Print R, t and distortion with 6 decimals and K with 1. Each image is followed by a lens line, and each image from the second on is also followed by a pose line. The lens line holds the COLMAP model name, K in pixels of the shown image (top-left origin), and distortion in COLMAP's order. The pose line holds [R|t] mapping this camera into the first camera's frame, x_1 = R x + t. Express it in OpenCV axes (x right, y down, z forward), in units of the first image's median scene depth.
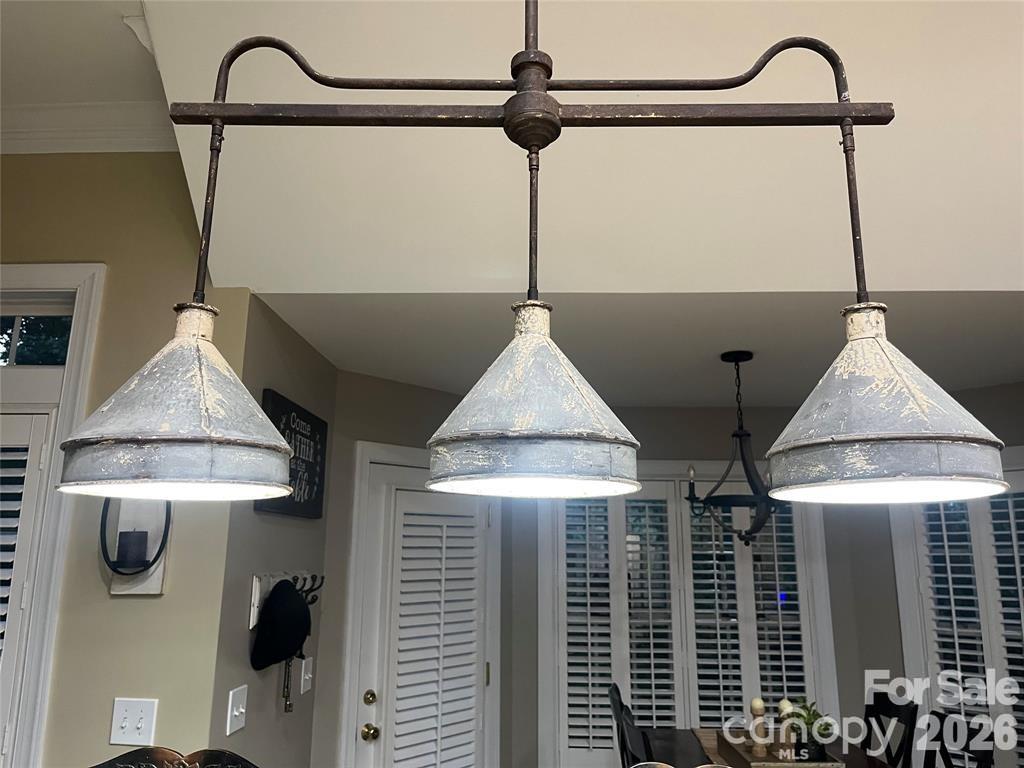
lens RADIAL K [[775.8, 0, 512.0], [0, 775.8, 384.0], [0, 0, 1]] dist [0.006485, -0.045531]
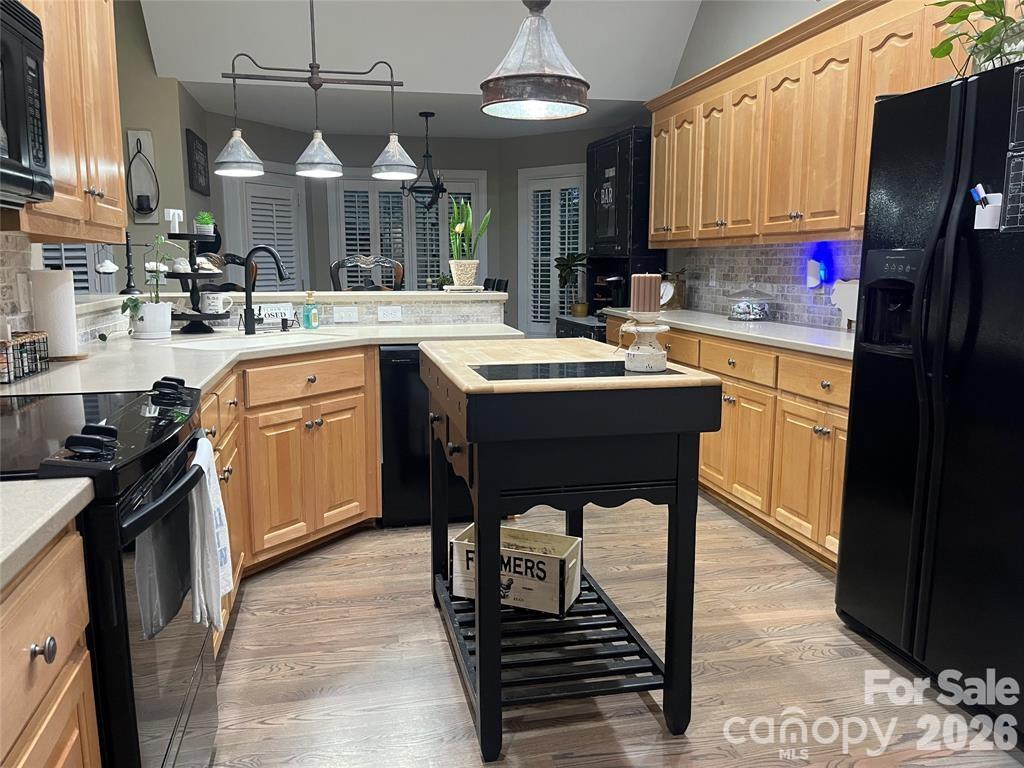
lens RADIAL K [[775.8, 0, 512.0], [0, 775.8, 384.0], [0, 0, 1]] dist [0.006485, -0.045531]
pose [[0.968562, -0.049686, 0.243762, -0.014829], [-0.041836, 0.933366, 0.356480, -0.115895], [-0.245231, -0.355470, 0.901944, -1.148645]]
